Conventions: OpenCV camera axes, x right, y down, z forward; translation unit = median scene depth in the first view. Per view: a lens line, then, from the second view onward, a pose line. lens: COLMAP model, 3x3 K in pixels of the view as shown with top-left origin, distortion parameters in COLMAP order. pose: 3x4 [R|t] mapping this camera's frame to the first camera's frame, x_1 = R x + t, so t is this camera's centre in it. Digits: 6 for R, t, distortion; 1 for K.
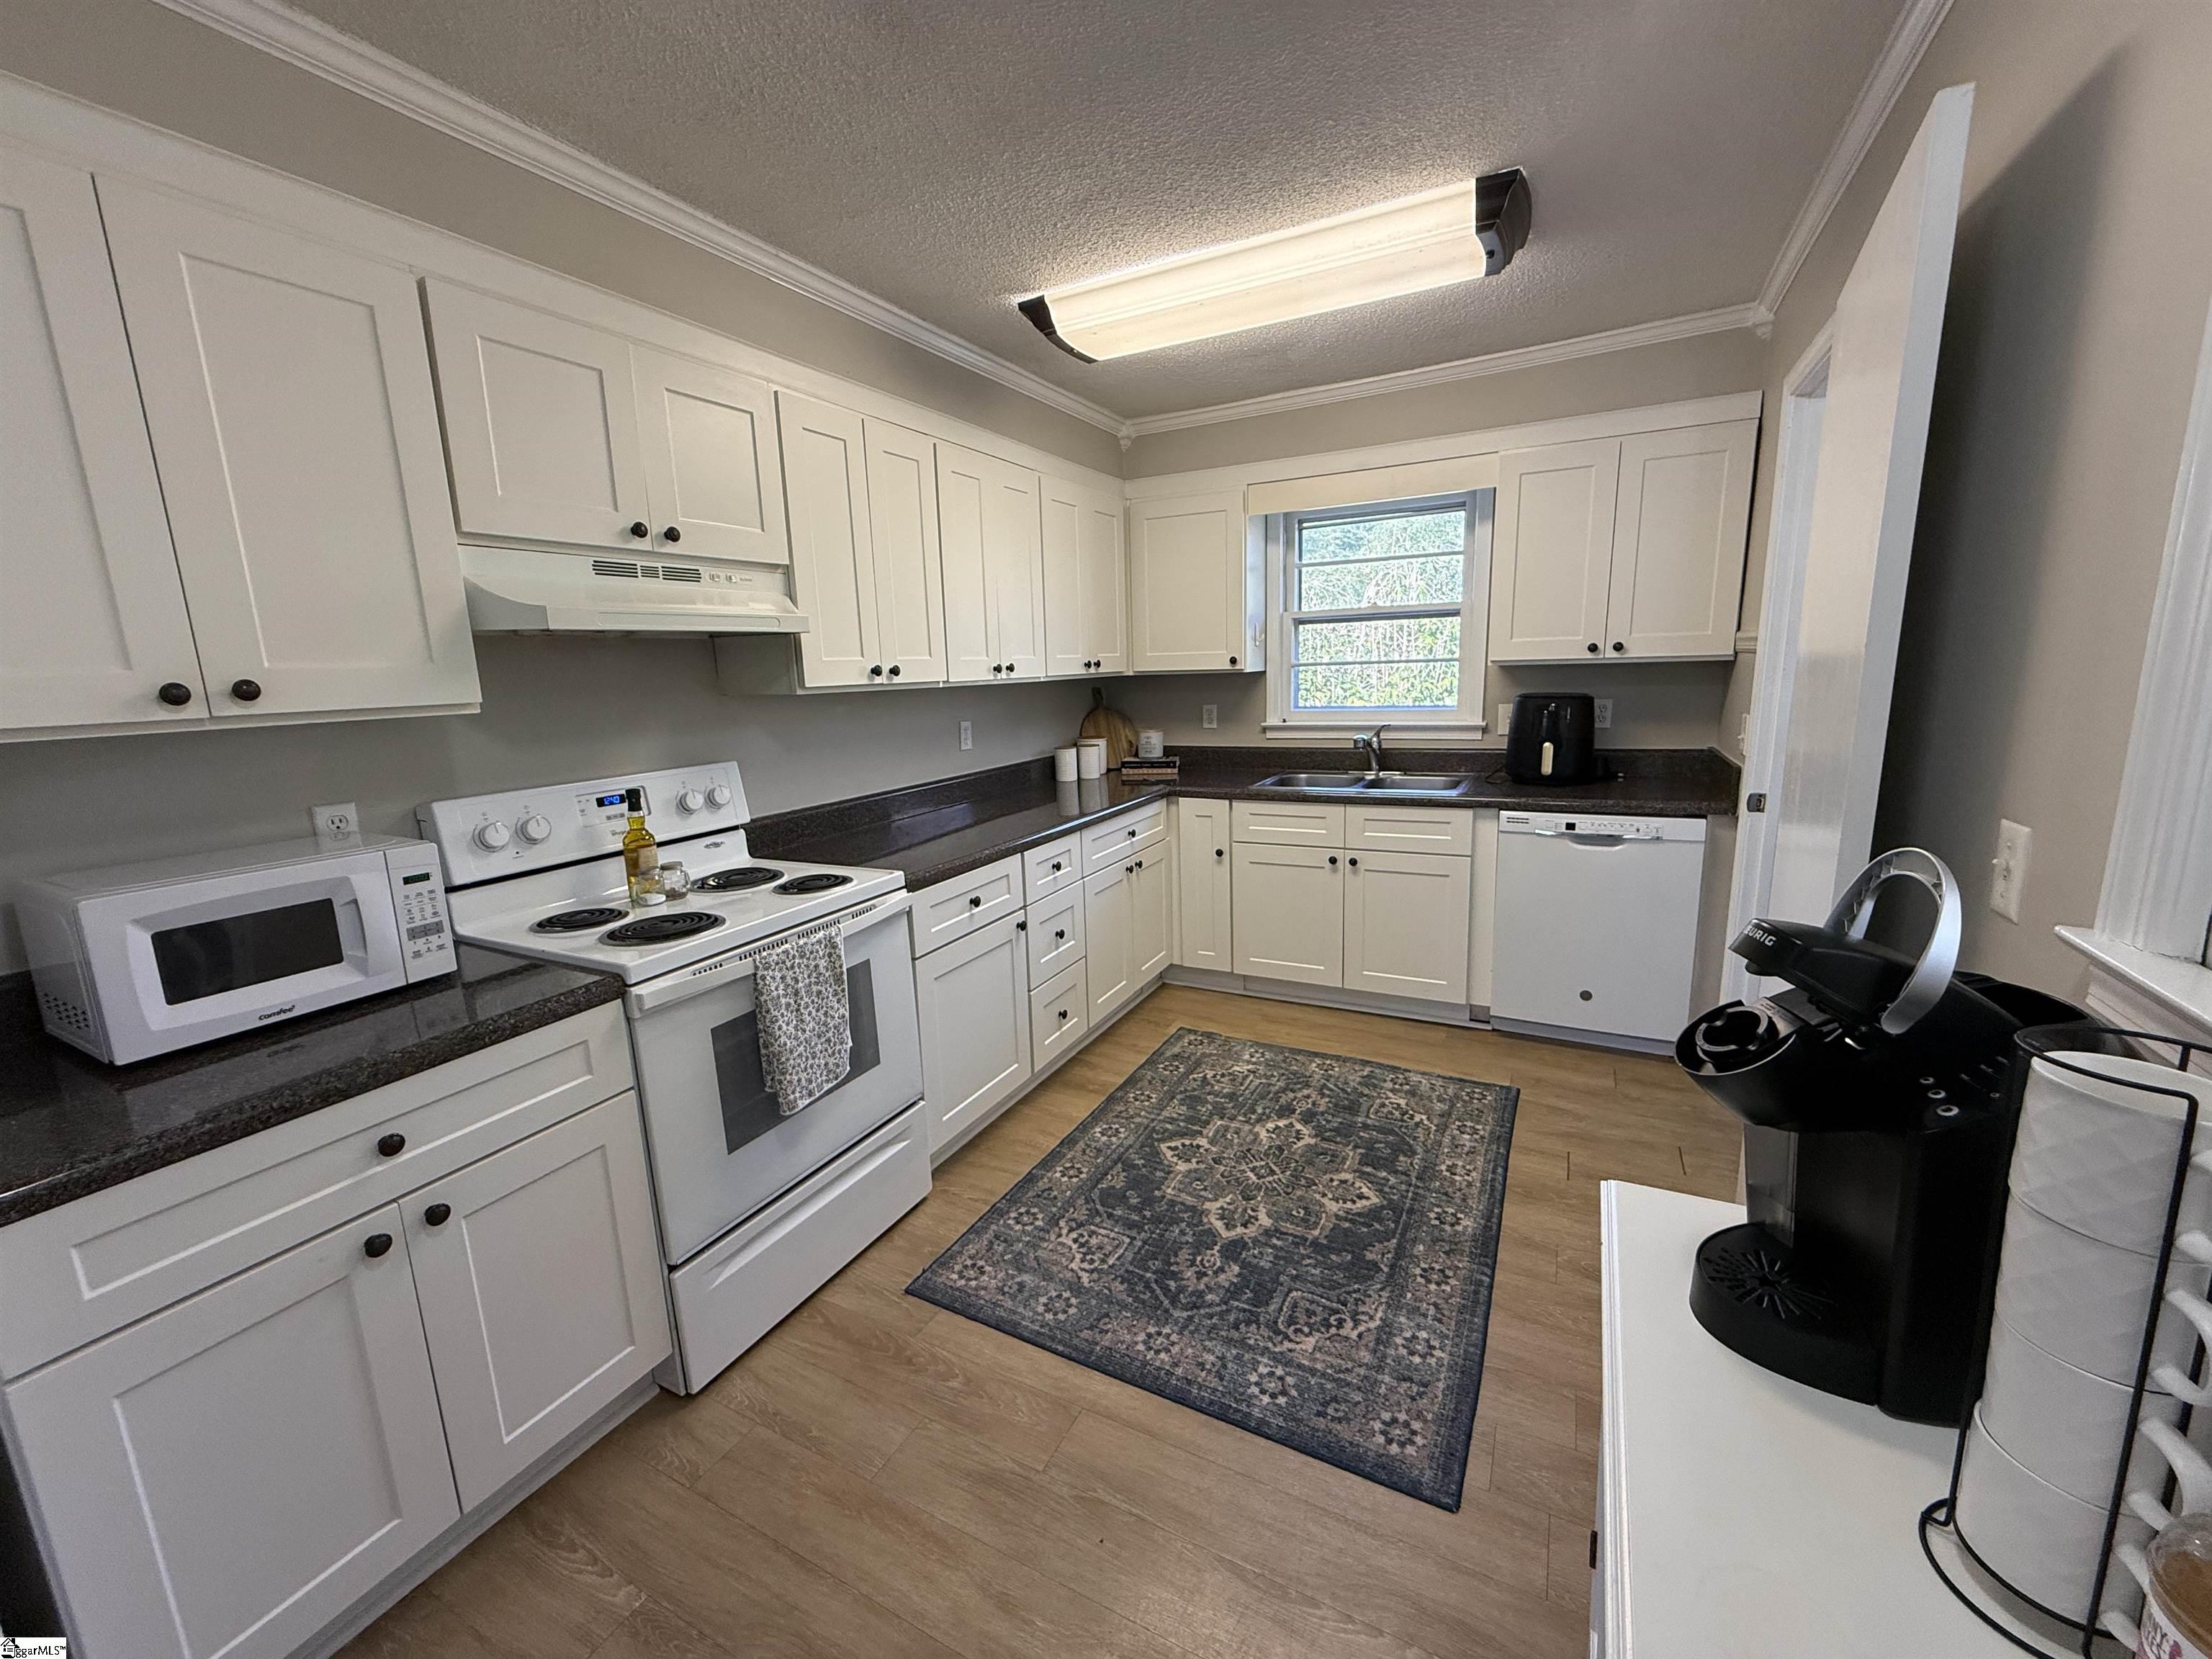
lens RADIAL K [[875.9, 0, 1105.4], [0, 875.9, 829.7], [0, 0, 1]] dist [0.002332, 0.000046]
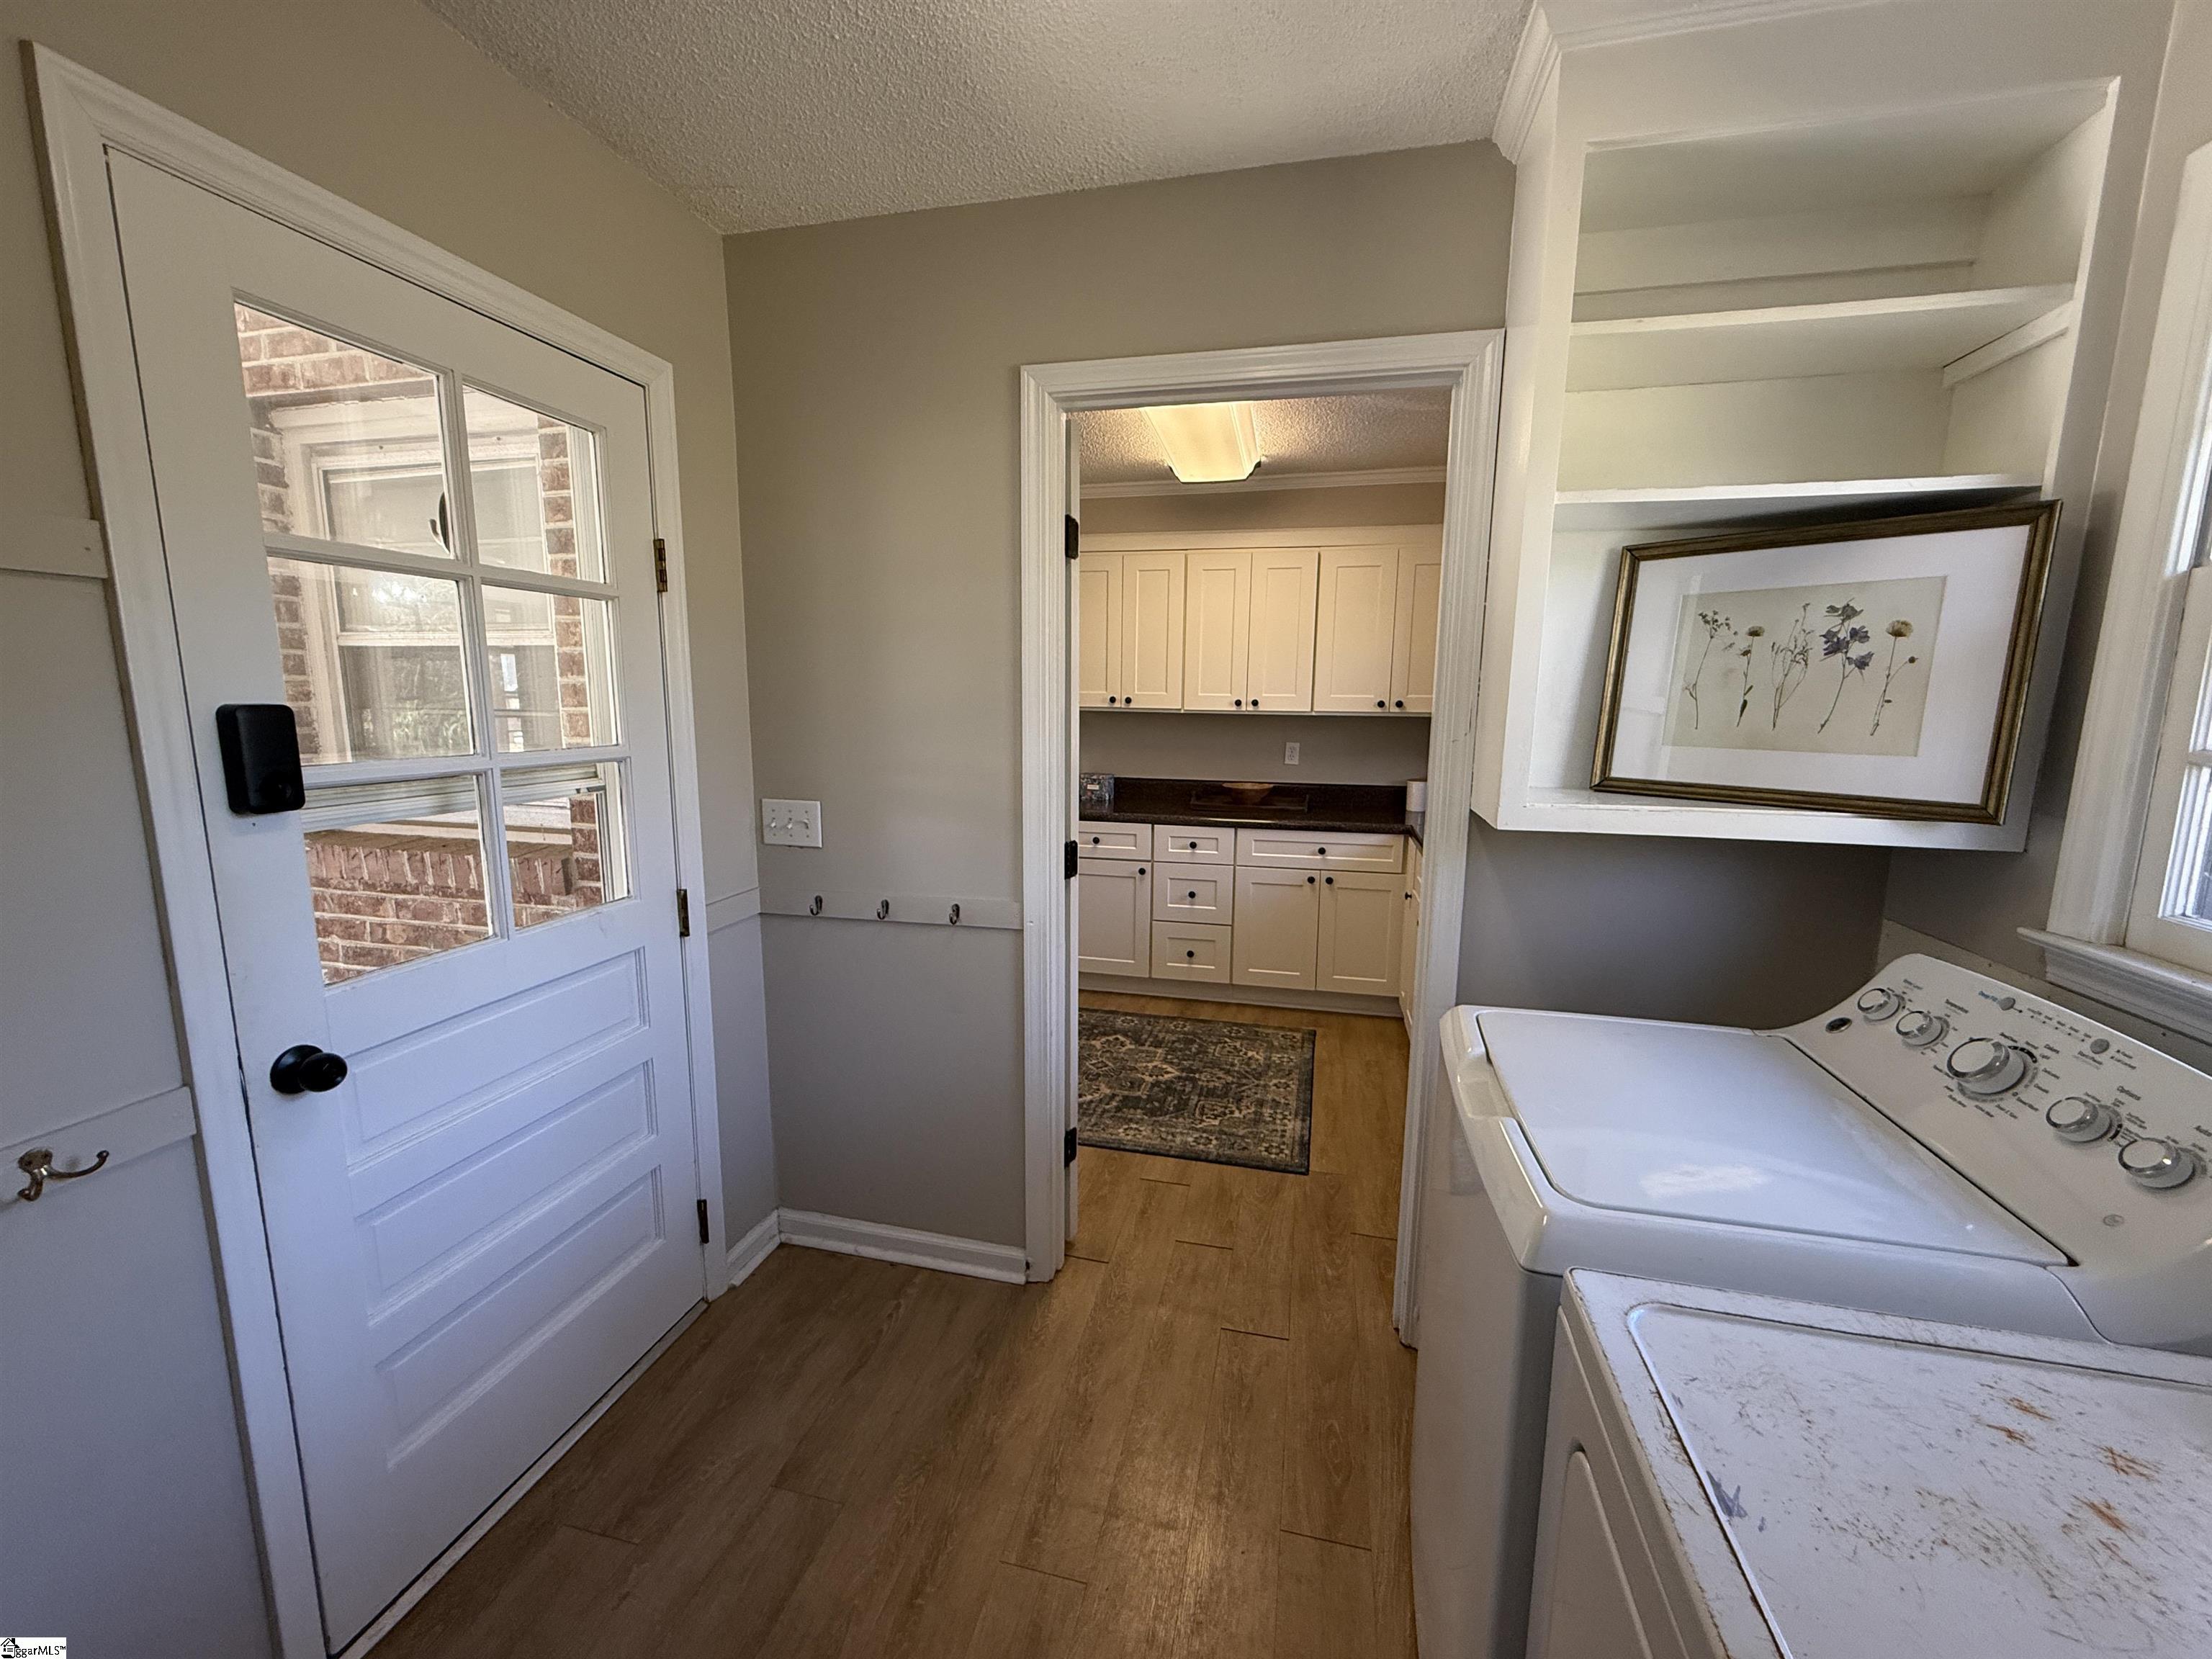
lens RADIAL K [[875.9, 0, 1102.8], [0, 875.9, 831.7], [0, 0, 1]] dist [0.002332, 0.000046]
pose [[0.234695, 0.178362, -0.955565, 1.230480], [-0.195240, 0.971639, 0.133410, -0.134321], [0.952260, 0.155254, 0.262862, 0.493308]]
